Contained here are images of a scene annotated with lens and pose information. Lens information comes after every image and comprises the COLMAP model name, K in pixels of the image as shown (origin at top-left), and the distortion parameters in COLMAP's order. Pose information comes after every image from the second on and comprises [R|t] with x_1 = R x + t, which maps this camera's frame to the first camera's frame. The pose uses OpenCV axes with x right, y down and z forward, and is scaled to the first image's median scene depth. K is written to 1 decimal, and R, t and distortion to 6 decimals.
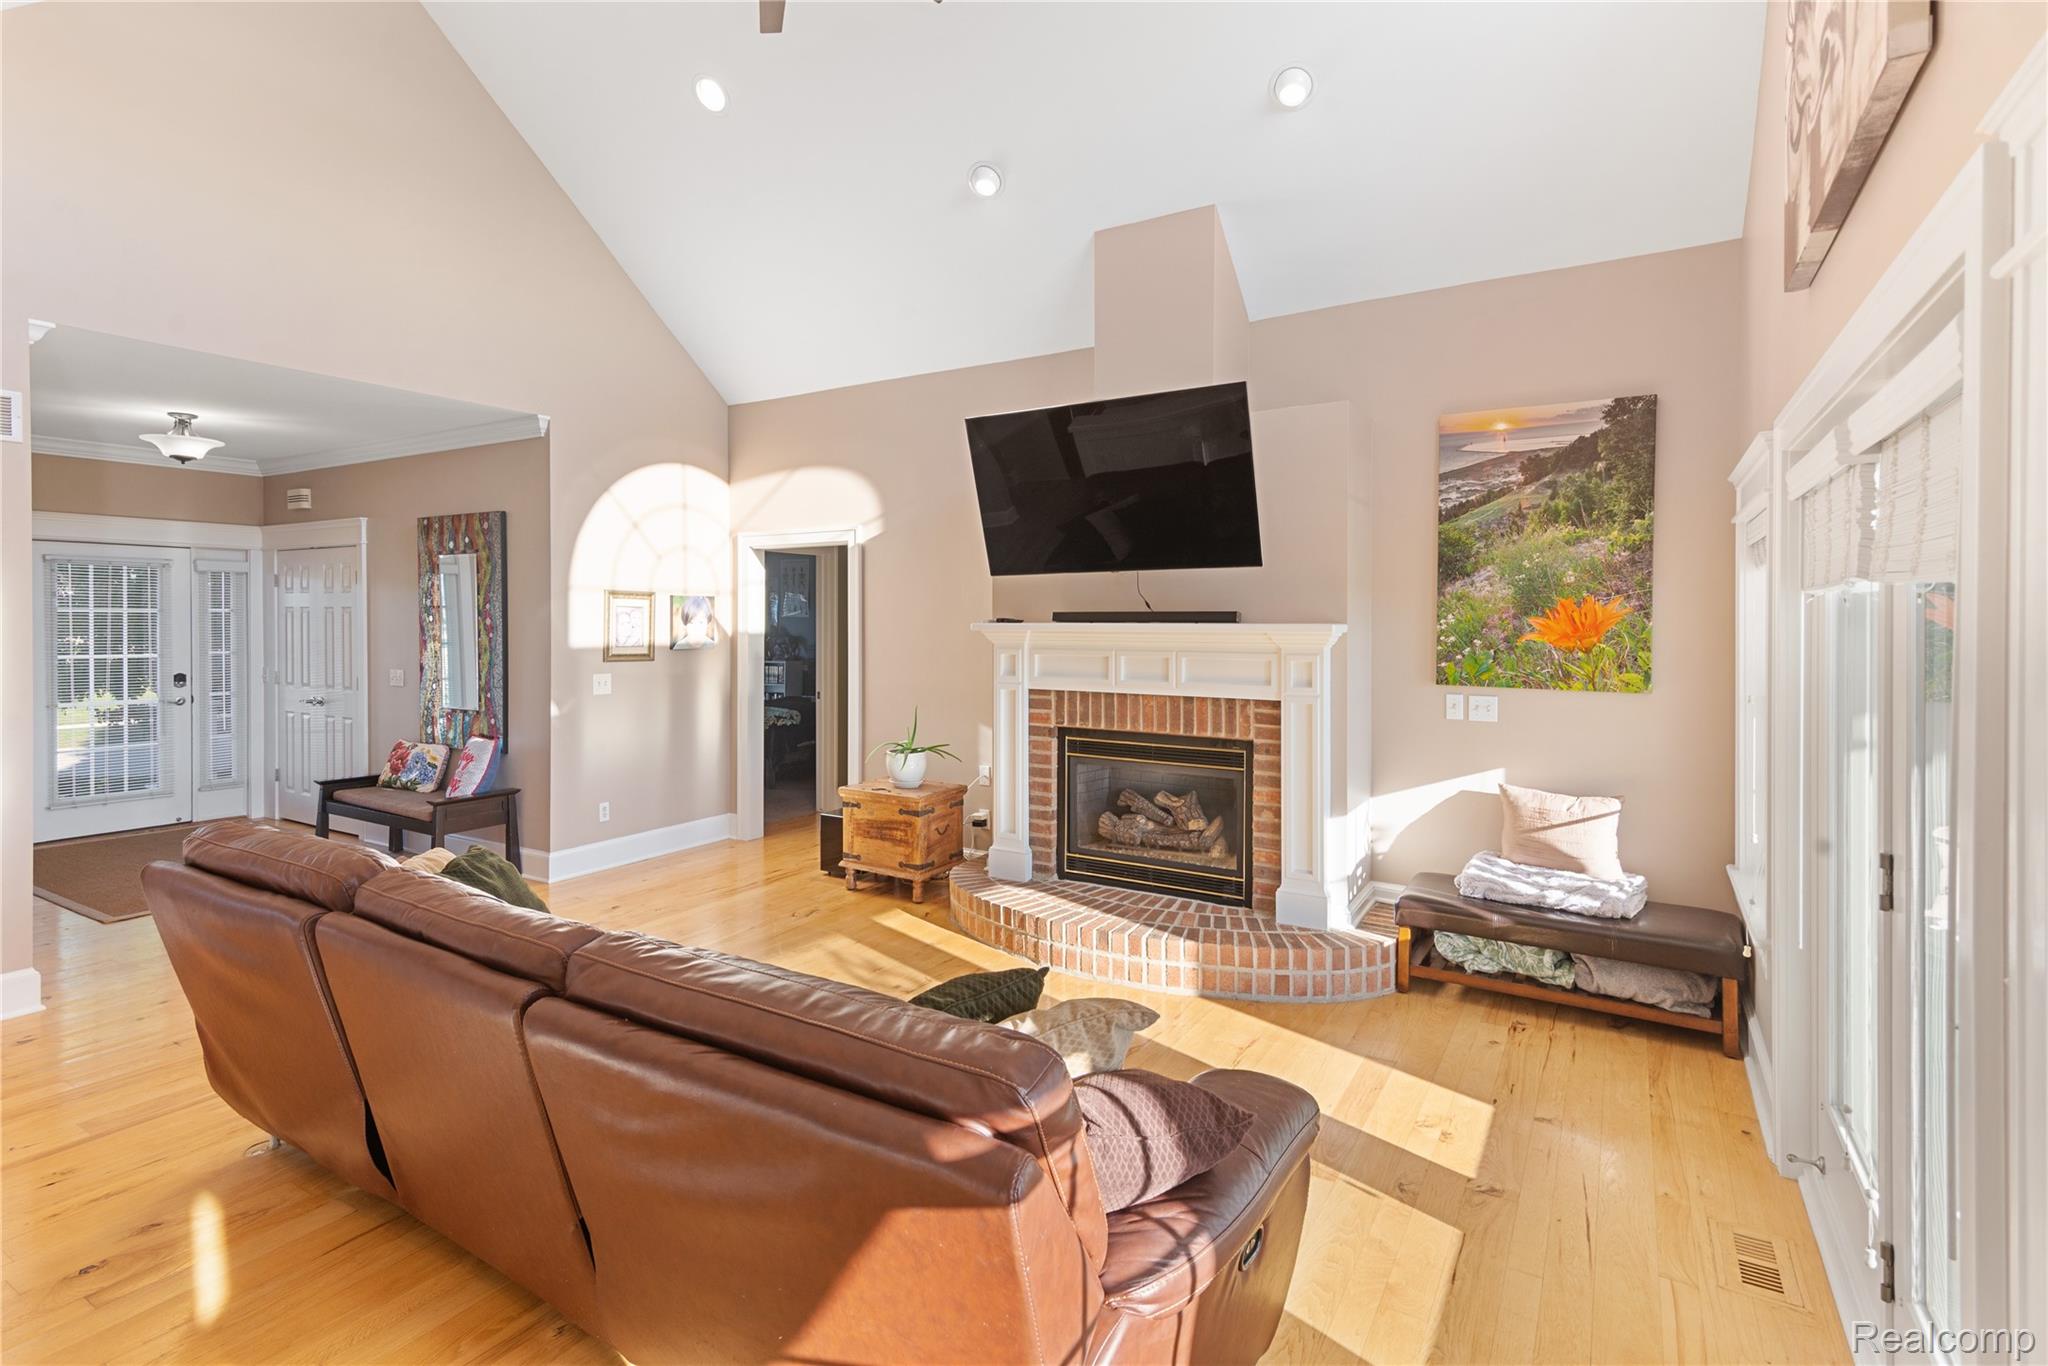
lens RADIAL K [[989.3, 0, 1021.1], [0, 989.3, 624.9], [0, 0, 1]] dist [0.023100, 0.000651]
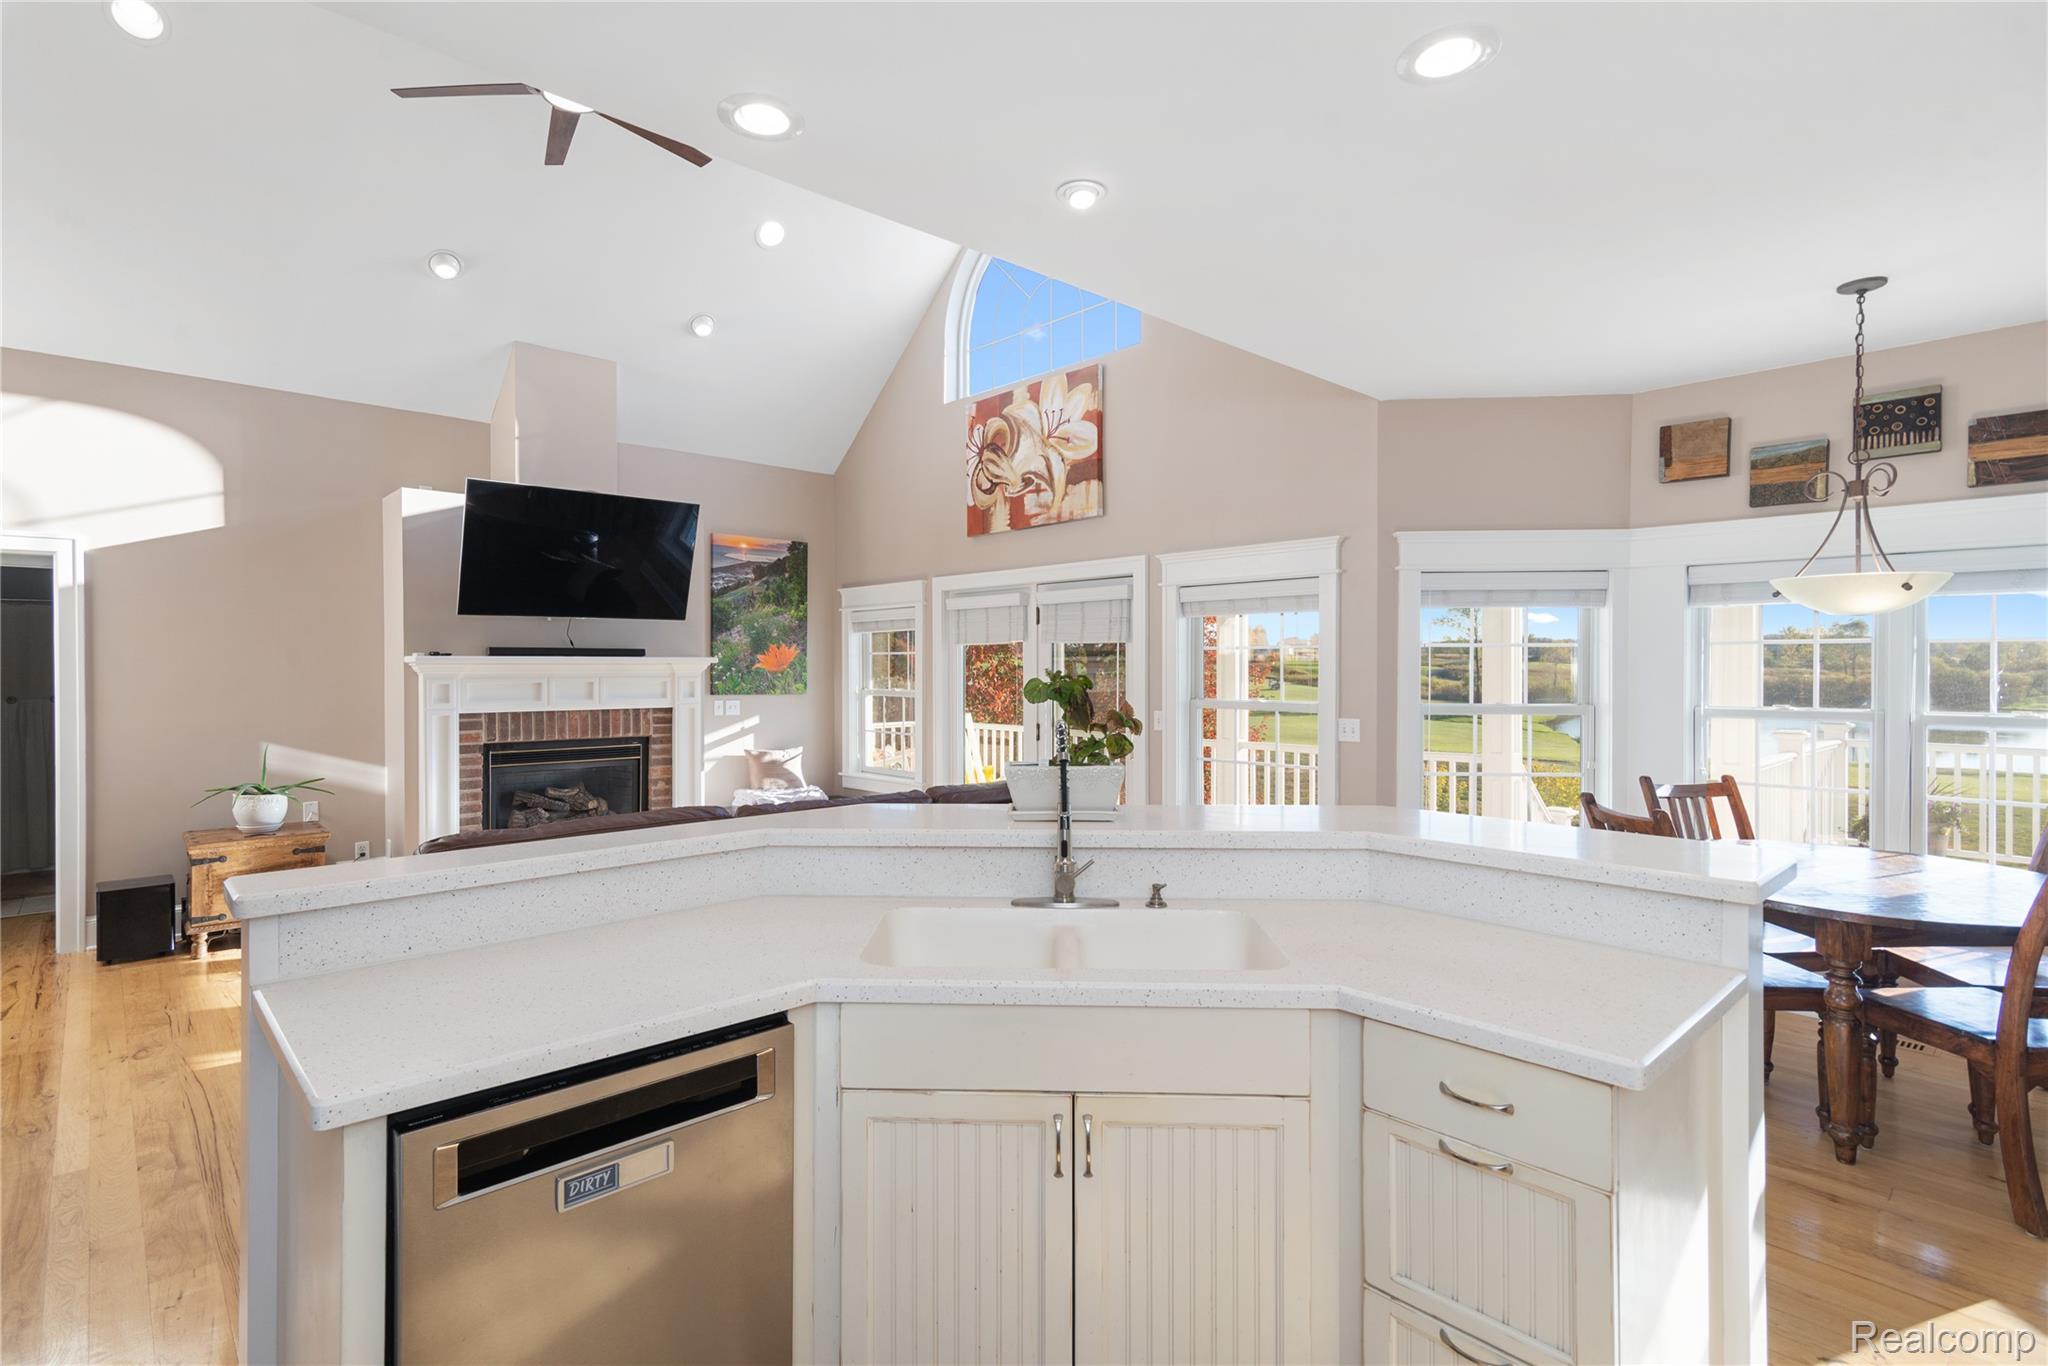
lens RADIAL K [[989.3, 0, 1018.4], [0, 989.3, 679.8], [0, 0, 1]] dist [0.023100, 0.000651]
pose [[0.258027, -0.016105, 0.966004, -1.060785], [0.006362, 0.999868, 0.014971, 0.013482], [-0.966117, 0.002283, 0.258095, 0.080616]]
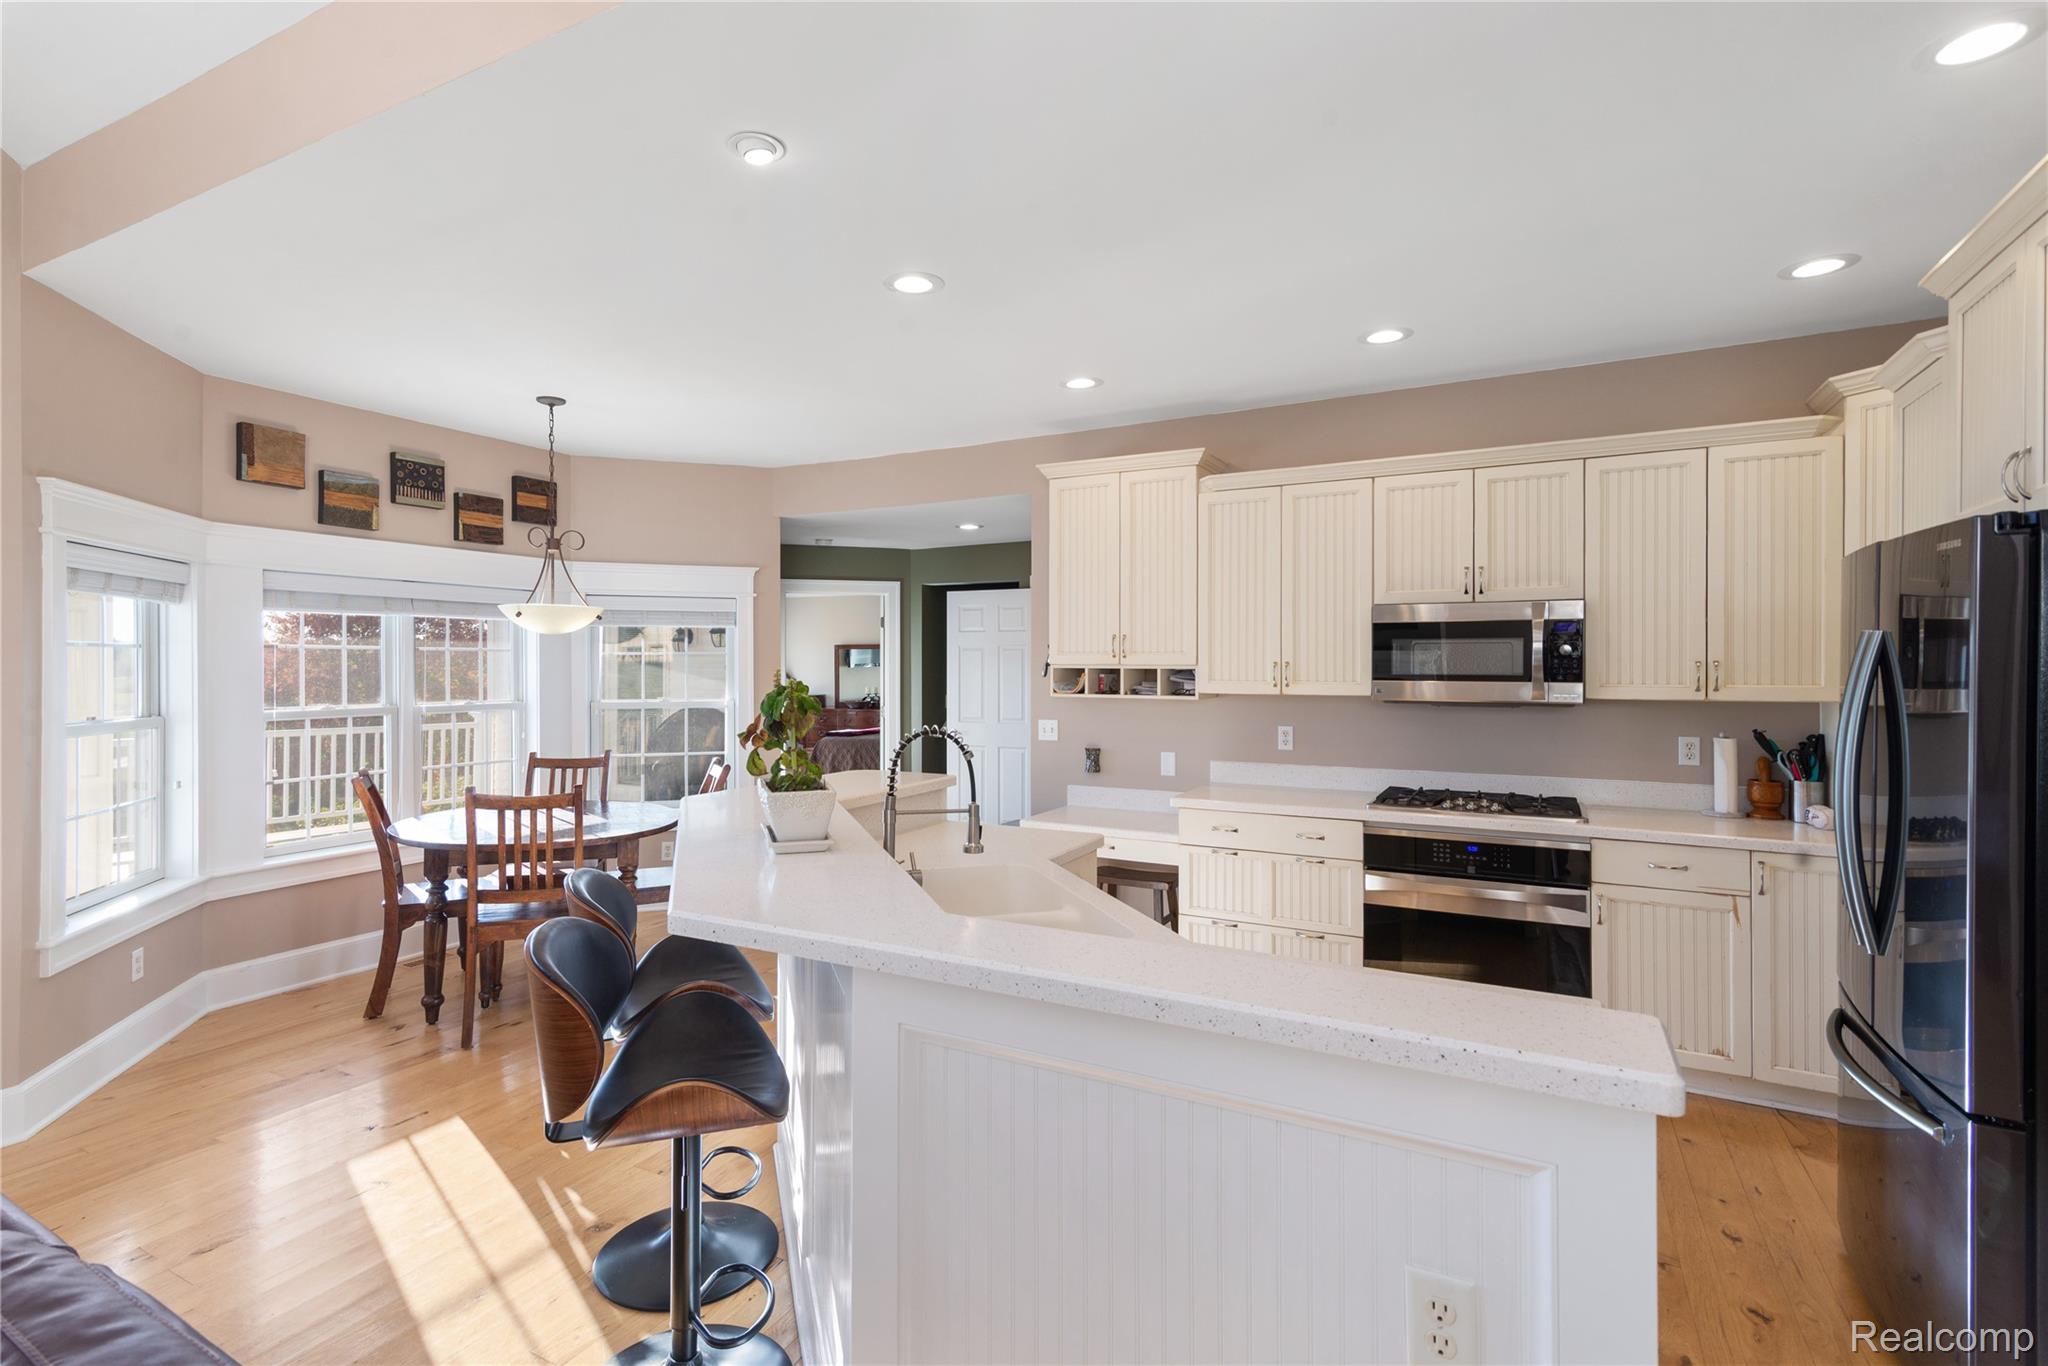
lens RADIAL K [[989.3, 0, 989.6], [0, 989.3, 668.6], [0, 0, 1]] dist [0.023100, 0.000651]
pose [[-0.998828, -0.002292, -0.048356, -0.582167], [-0.002915, 0.999914, 0.012818, 0.002843], [0.048322, 0.012944, -0.998748, 0.746141]]
